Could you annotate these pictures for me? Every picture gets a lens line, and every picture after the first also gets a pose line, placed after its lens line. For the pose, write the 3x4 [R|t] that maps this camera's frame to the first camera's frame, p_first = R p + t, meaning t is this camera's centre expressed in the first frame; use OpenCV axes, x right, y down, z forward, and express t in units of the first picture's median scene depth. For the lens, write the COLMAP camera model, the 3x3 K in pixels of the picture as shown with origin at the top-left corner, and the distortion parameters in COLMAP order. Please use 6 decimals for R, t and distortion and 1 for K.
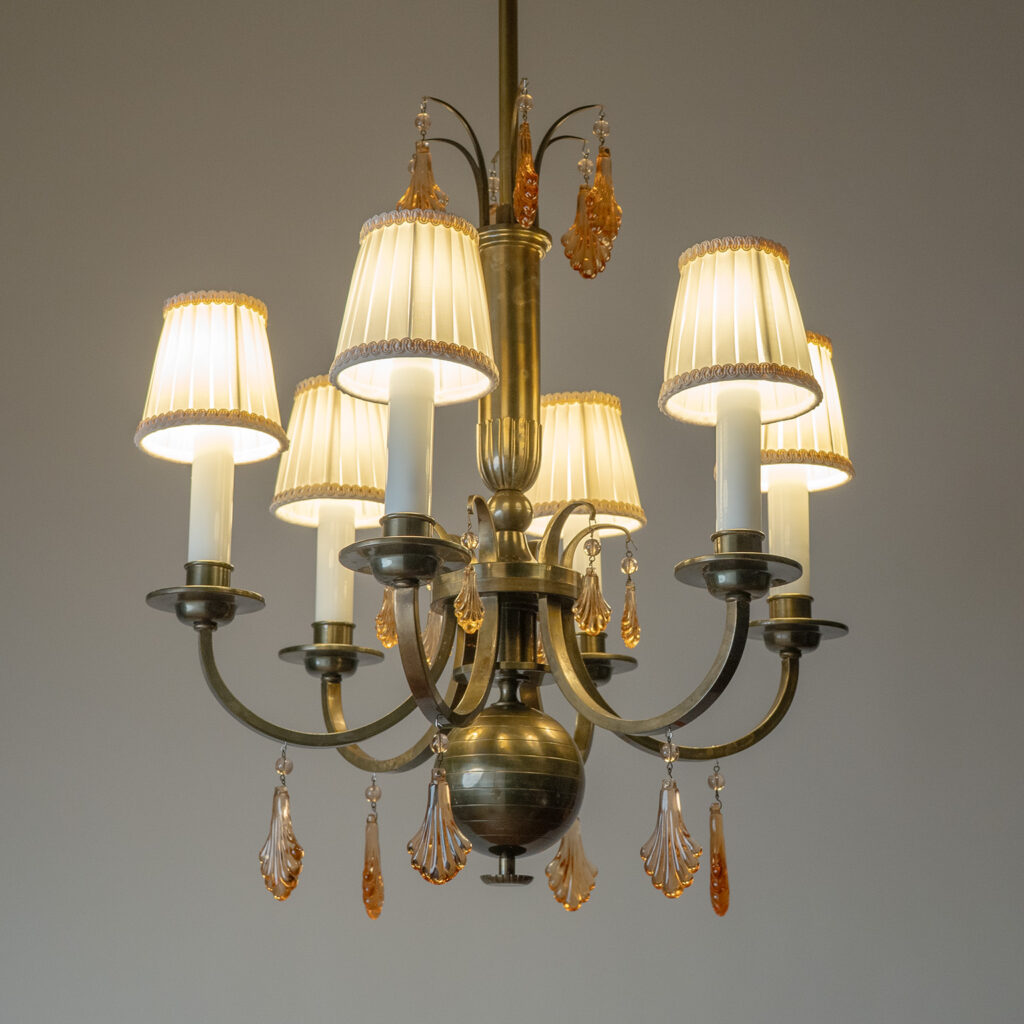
lens RADIAL K [[2330.5, 0, 512.0], [0, 2330.5, 512.0], [0, 0, 1]] dist [-0.090245, -0.086317]
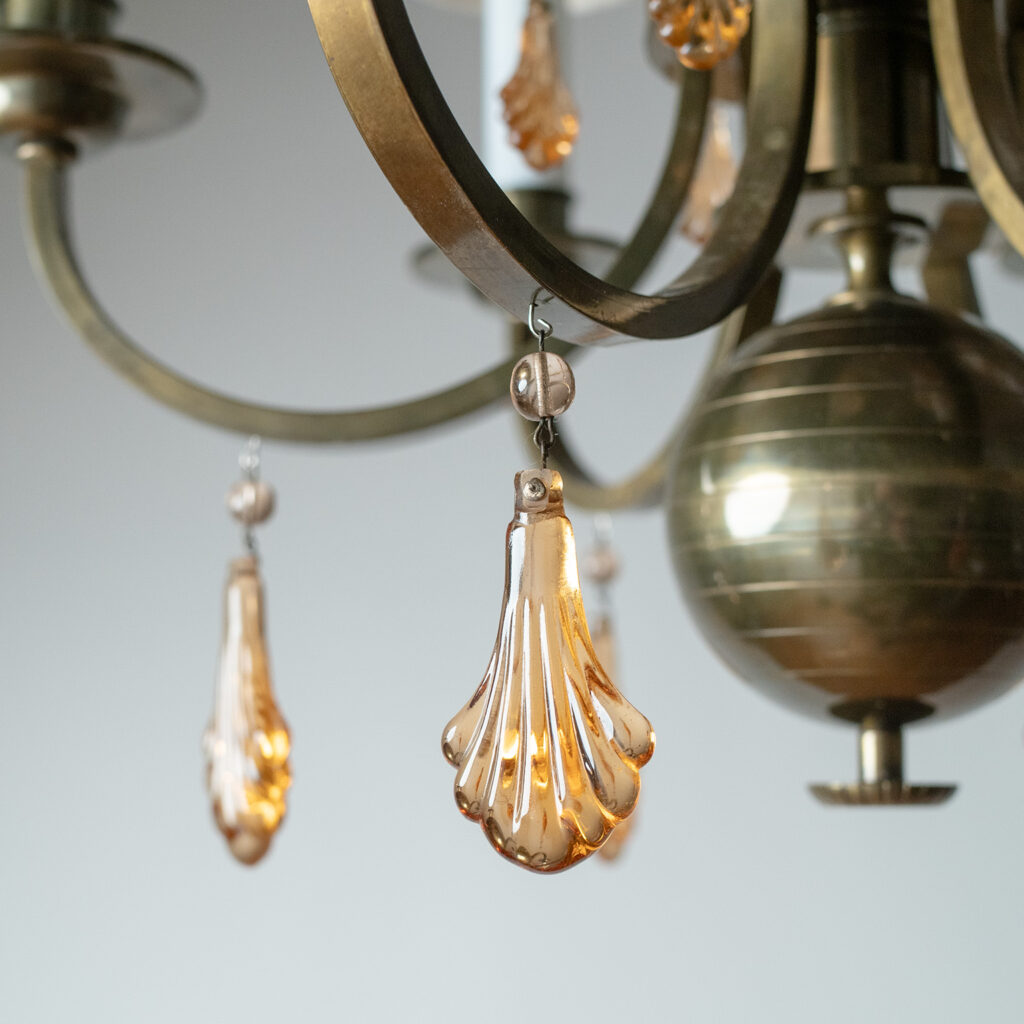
lens RADIAL K [[1975.1, 0, 511.2], [0, 1975.1, 472.5], [0, 0, 1]] dist [0.019391, 0.317318]
pose [[0.956816, -0.053214, -0.285781, 0.032086], [0.073339, 0.995490, 0.060179, 0.087514], [0.281290, -0.078540, 0.956404, 0.700906]]
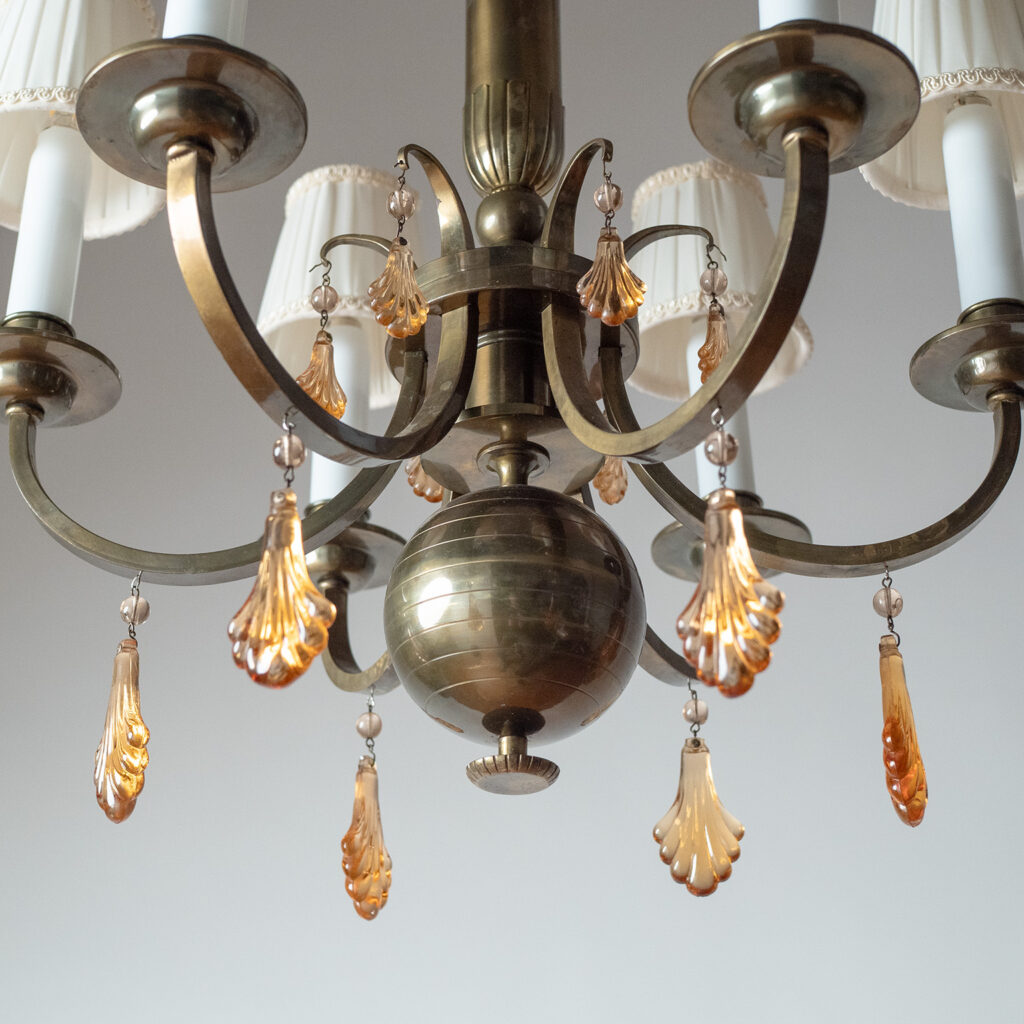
lens RADIAL K [[2132.2, 0, 512.0], [0, 2132.2, 512.0], [0, 0, 1]] dist [-0.132450, 0.369868]
pose [[0.966510, -0.118671, -0.227542, 0.123921], [0.064937, 0.970896, -0.230528, 0.215569], [0.248276, 0.208032, 0.946087, 0.490755]]
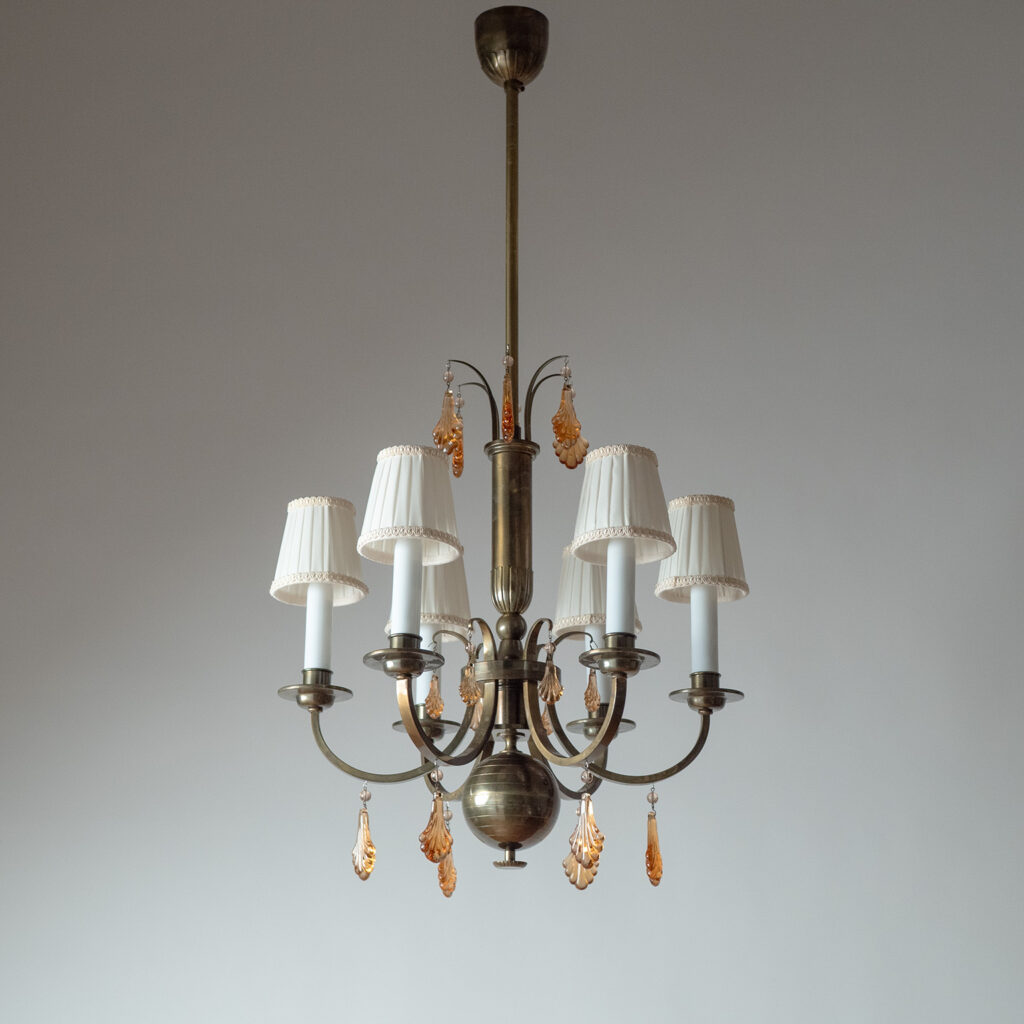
lens RADIAL K [[2257.0, 0, 512.0], [0, 2257.0, 512.0], [0, 0, 1]] dist [-0.274233, 0.247173]
pose [[0.974975, -0.061553, -0.213625, 0.332125], [0.051505, 0.997303, -0.052291, 0.002022], [0.216267, 0.039980, 0.975515, -0.466017]]
